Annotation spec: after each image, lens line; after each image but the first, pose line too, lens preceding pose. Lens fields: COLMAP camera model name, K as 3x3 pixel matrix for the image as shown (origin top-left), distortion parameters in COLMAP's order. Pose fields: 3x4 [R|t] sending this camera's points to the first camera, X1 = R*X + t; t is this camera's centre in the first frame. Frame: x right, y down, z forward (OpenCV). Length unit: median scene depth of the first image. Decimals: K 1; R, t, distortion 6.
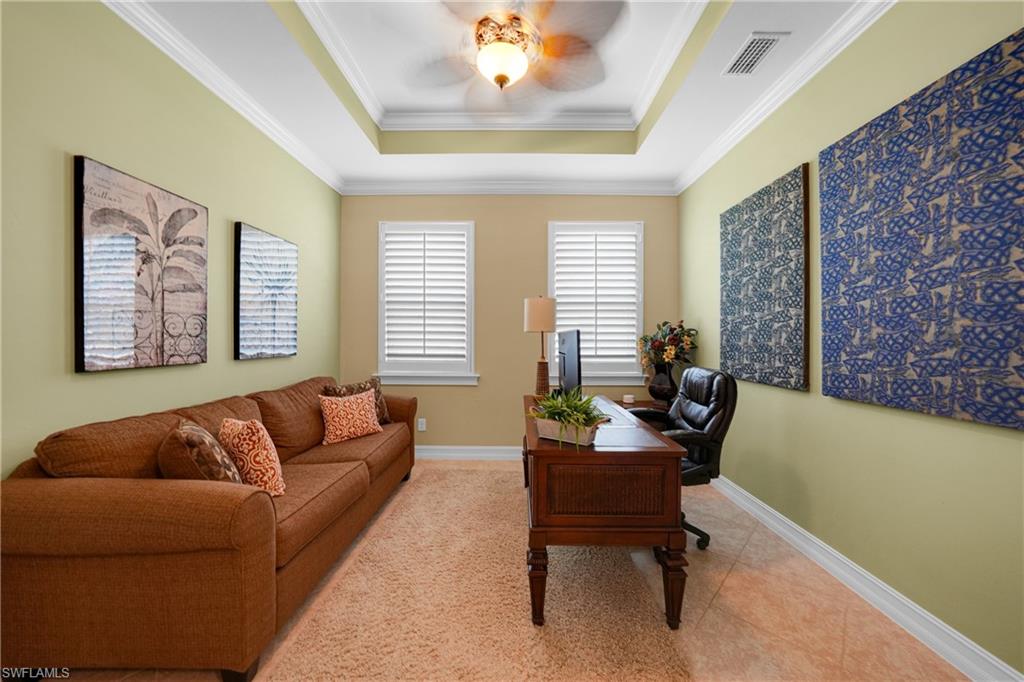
lens RADIAL K [[364.1, 0, 517.1], [0, 364.1, 338.0], [0, 0, 1]] dist [-0.014133, 0.000504]
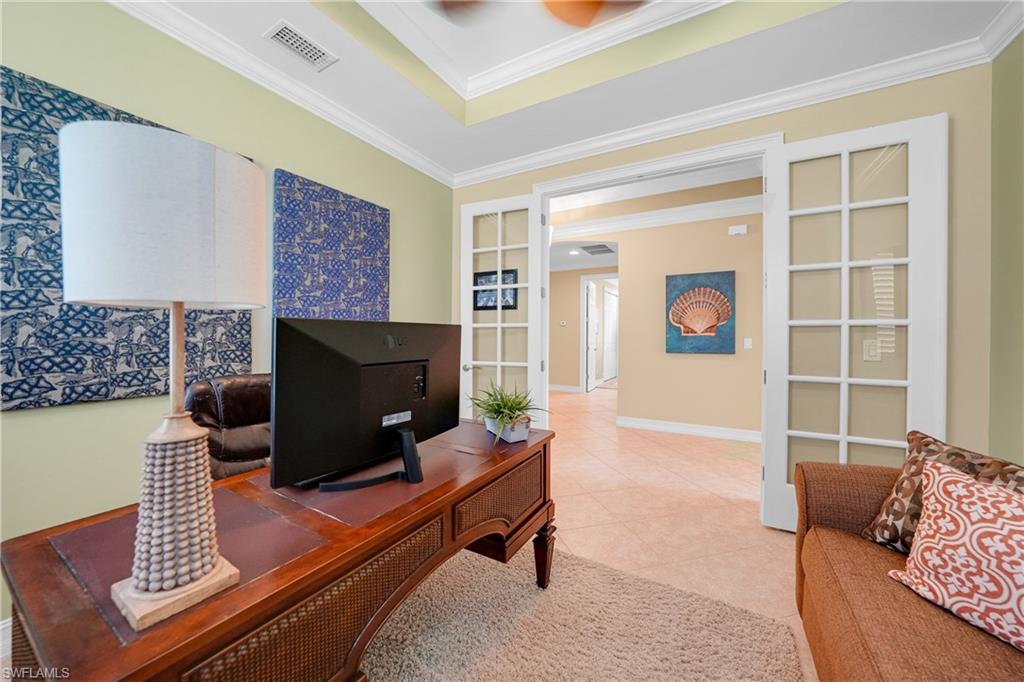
lens RADIAL K [[364.1, 0, 517.1], [0, 364.1, 338.0], [0, 0, 1]] dist [-0.014133, 0.000504]
pose [[-0.866936, -0.017043, 0.498128, -0.404689], [-0.013310, 0.999850, 0.011045, -0.007384], [-0.498242, 0.002945, -0.867033, 1.717752]]
